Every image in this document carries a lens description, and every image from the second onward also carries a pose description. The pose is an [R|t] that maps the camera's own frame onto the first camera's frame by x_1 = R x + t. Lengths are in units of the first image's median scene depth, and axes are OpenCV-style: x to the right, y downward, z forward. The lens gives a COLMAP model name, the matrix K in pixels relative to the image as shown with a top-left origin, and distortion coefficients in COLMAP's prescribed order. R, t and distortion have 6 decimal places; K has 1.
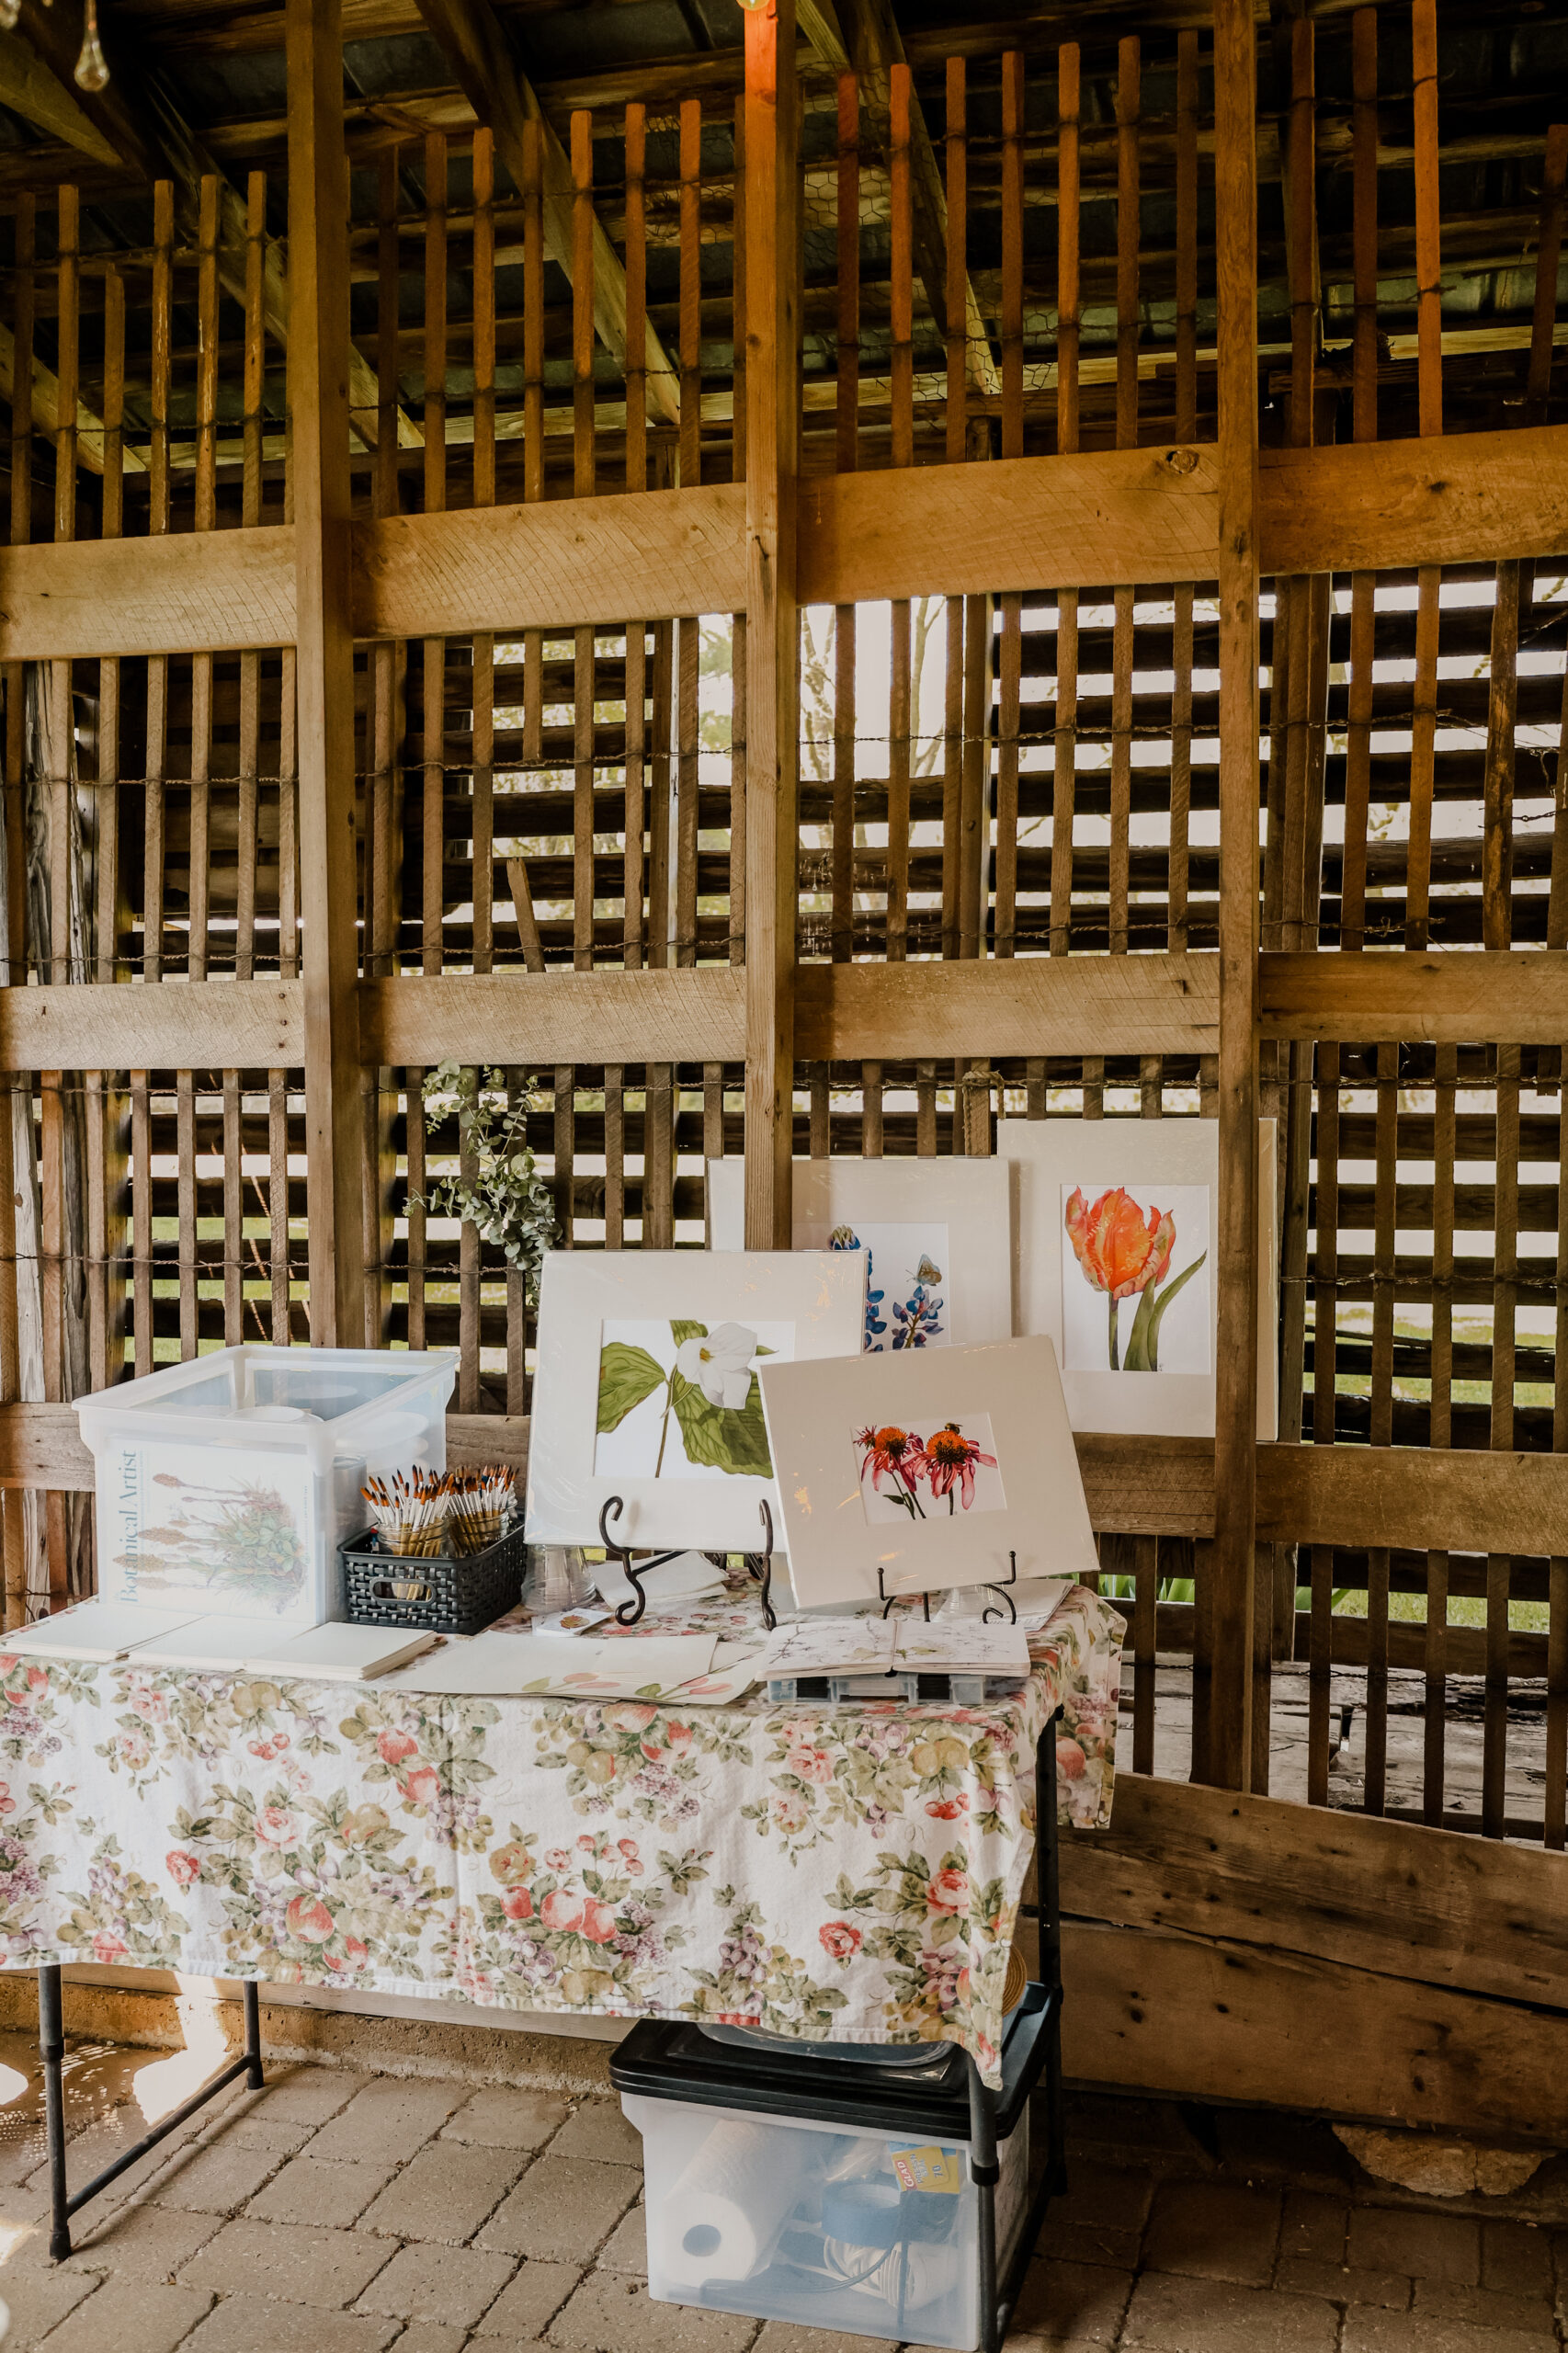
lens RADIAL K [[2358.3, 0, 784.4], [0, 2358.3, 1177.1], [0, 0, 1]] dist [-0.008365, 0.000000]
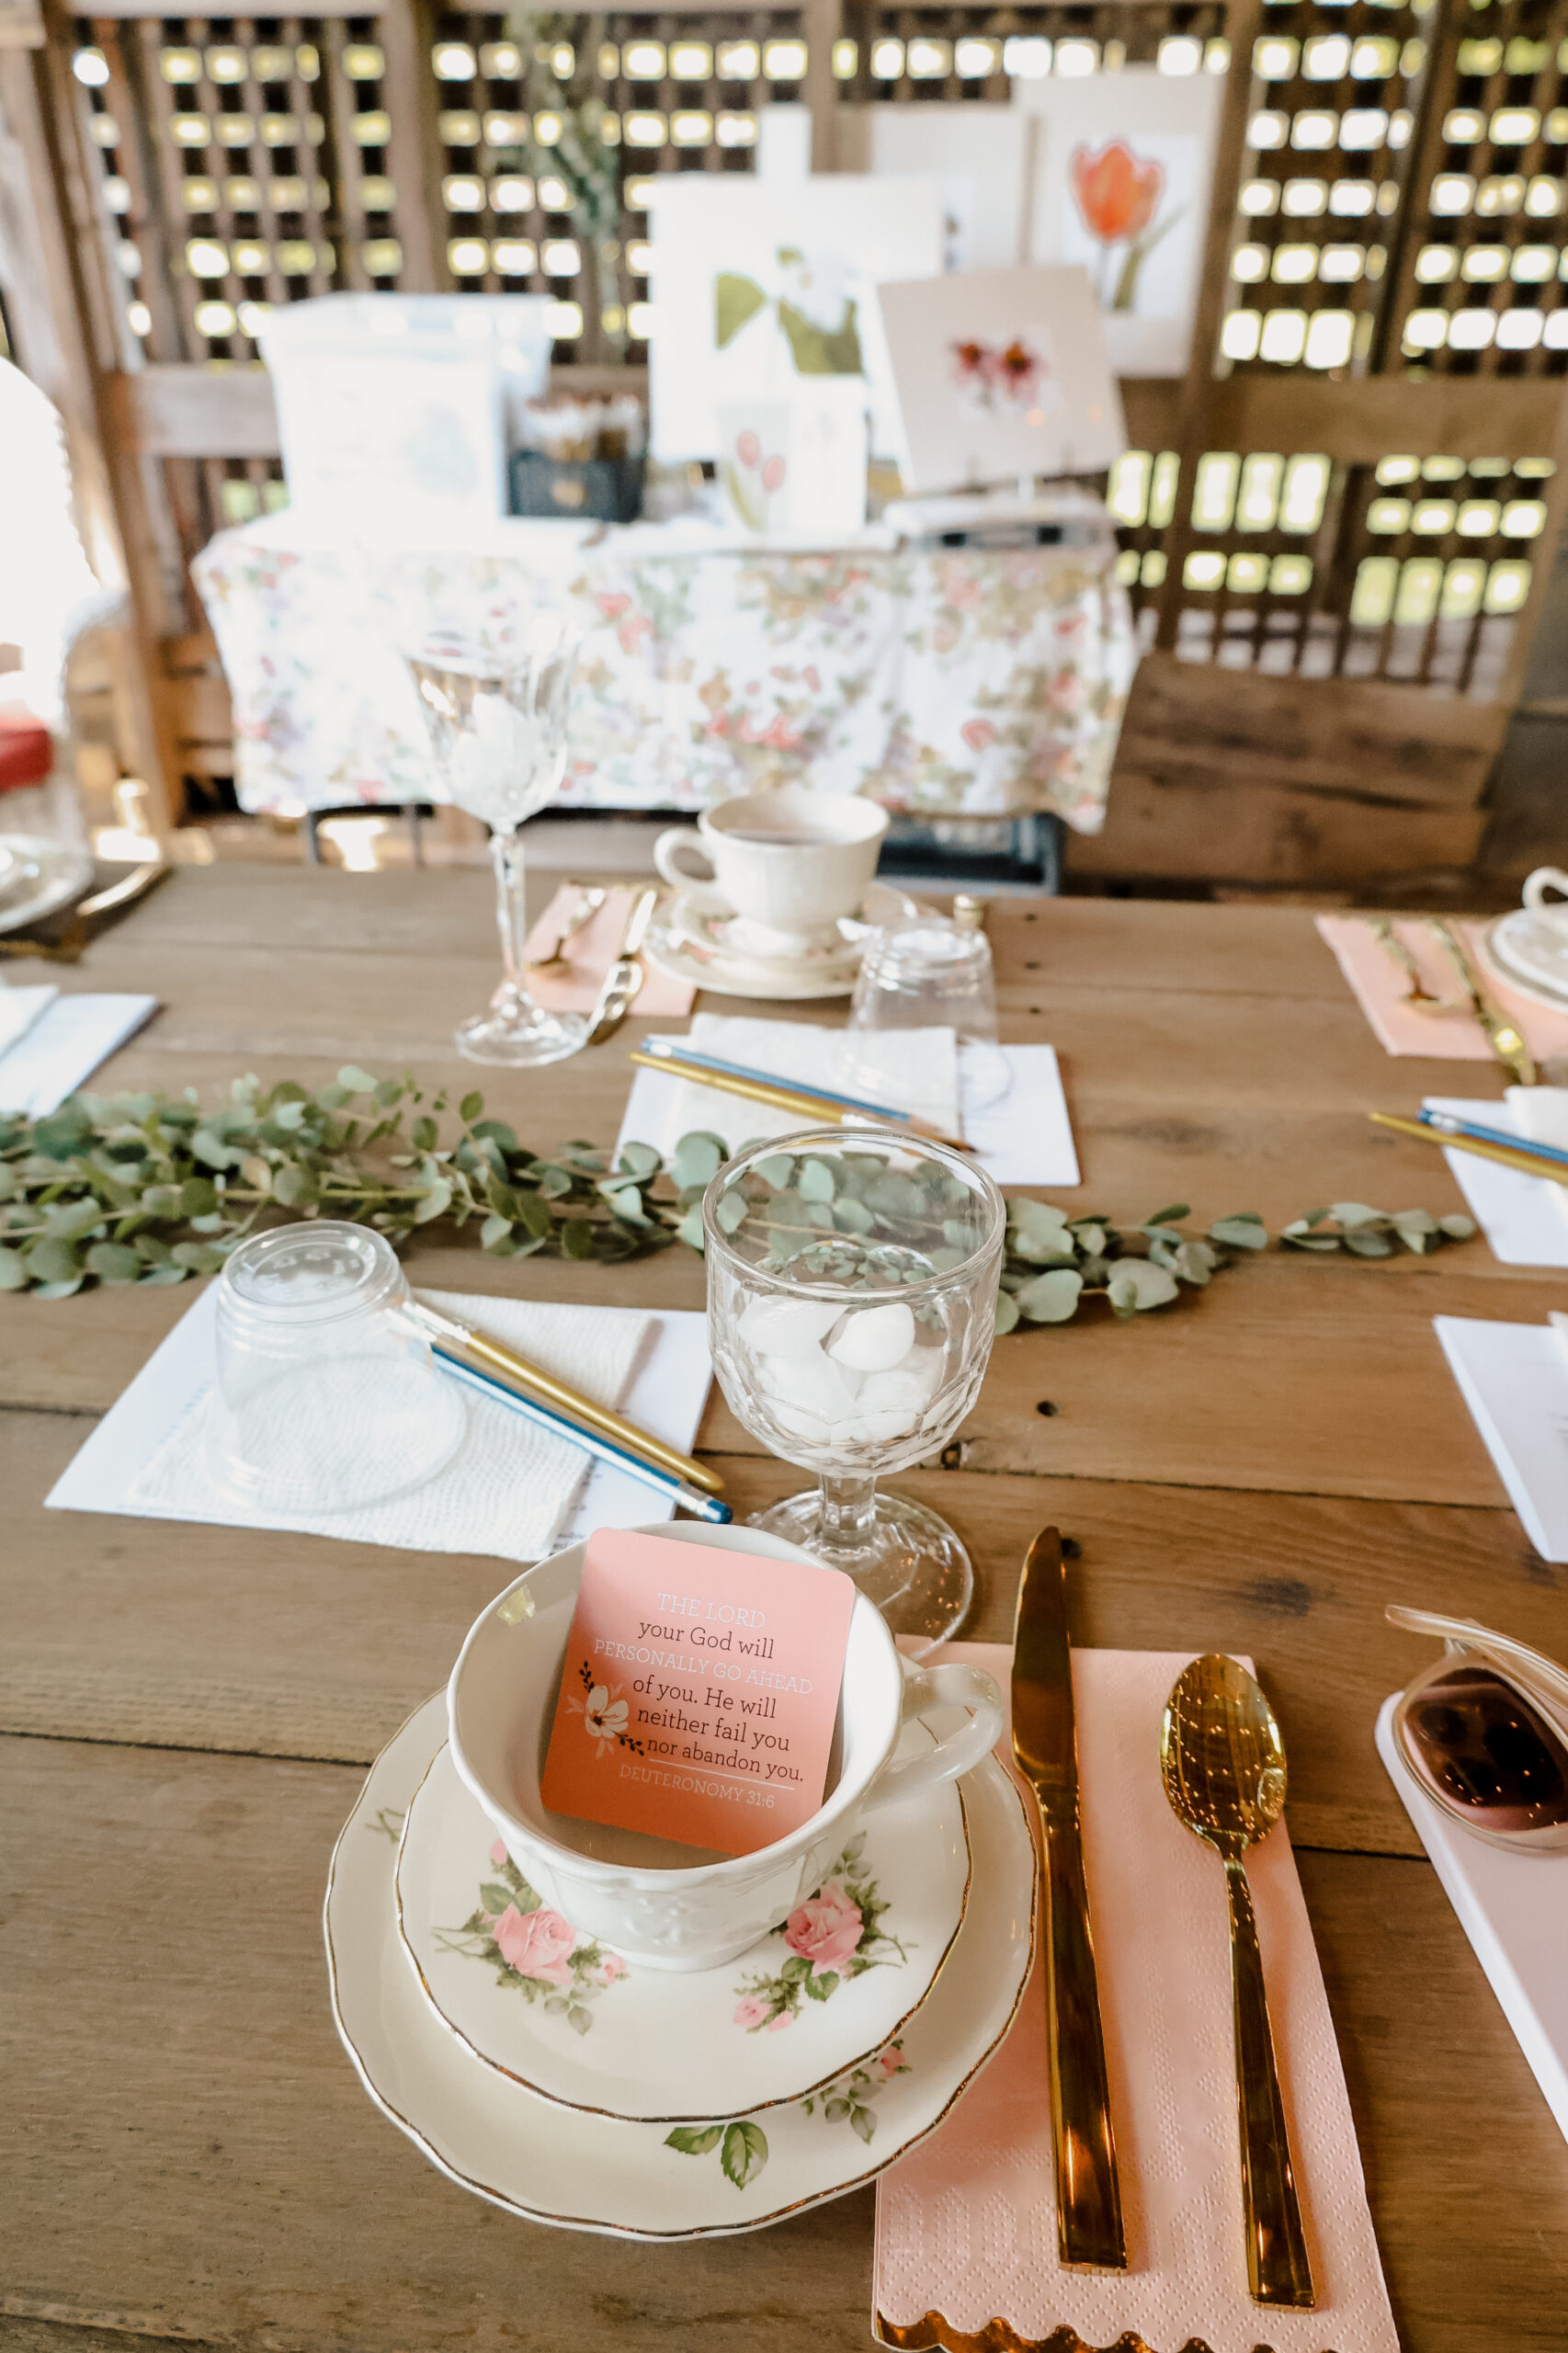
lens RADIAL K [[1677.1, 0, 774.4], [0, 1677.1, 1171.8], [0, 0, 1]] dist [-0.003781, 0.000916]
pose [[0.981293, -0.080546, 0.174864, -0.264475], [-0.003319, 0.901063, 0.433675, 0.130200], [-0.192494, -0.426142, 0.883940, 0.073306]]
